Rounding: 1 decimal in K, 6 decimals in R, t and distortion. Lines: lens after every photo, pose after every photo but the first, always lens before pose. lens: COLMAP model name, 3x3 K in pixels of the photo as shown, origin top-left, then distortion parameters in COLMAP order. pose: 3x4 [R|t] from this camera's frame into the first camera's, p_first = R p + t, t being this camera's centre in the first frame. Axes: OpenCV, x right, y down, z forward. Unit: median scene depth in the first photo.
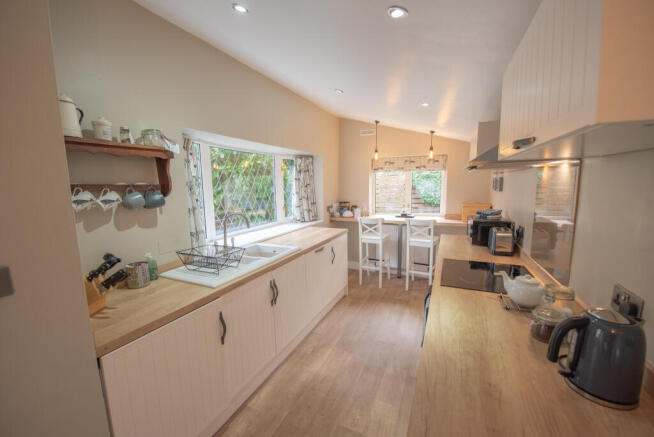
lens RADIAL K [[272.2, 0, 327.0], [0, 272.2, 218.5], [0, 0, 1]] dist [0.000982, -0.000043]
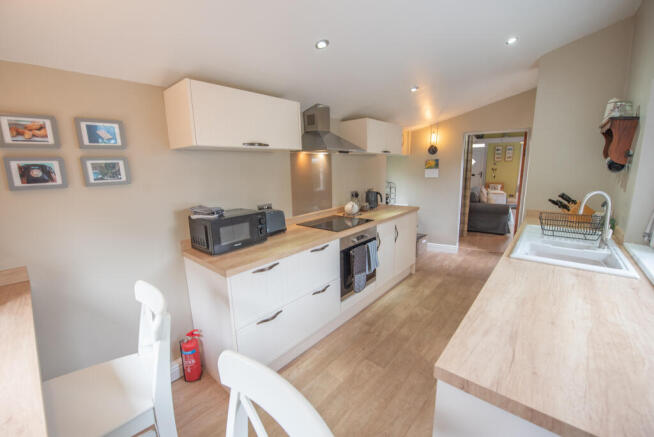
lens RADIAL K [[272.2, 0, 327.0], [0, 272.2, 218.5], [0, 0, 1]] dist [0.000982, -0.000043]
pose [[-0.961805, -0.011696, 0.273485, 0.164122], [0.075856, 0.948571, 0.307341, -0.241462], [-0.263015, 0.316348, -0.911453, 1.964386]]
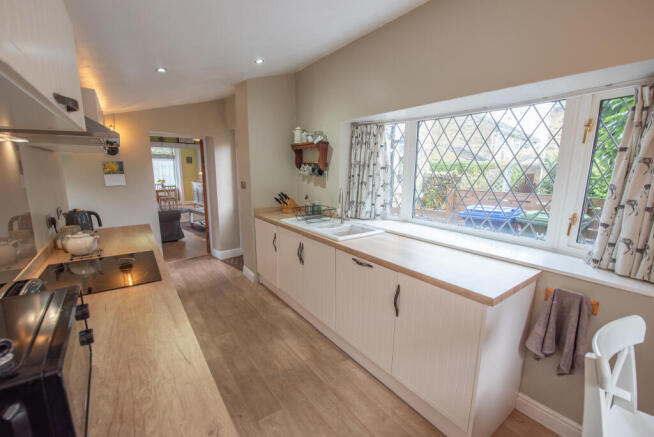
lens RADIAL K [[279.9, 0, 327.0], [0, 279.9, 218.5], [0, 0, 1]] dist [-0.002690, -0.000183]
pose [[-0.494861, 0.173330, -0.851510, 0.756653], [-0.108577, 0.959892, 0.258492, -0.205244], [0.862162, 0.220372, -0.456194, 1.586825]]
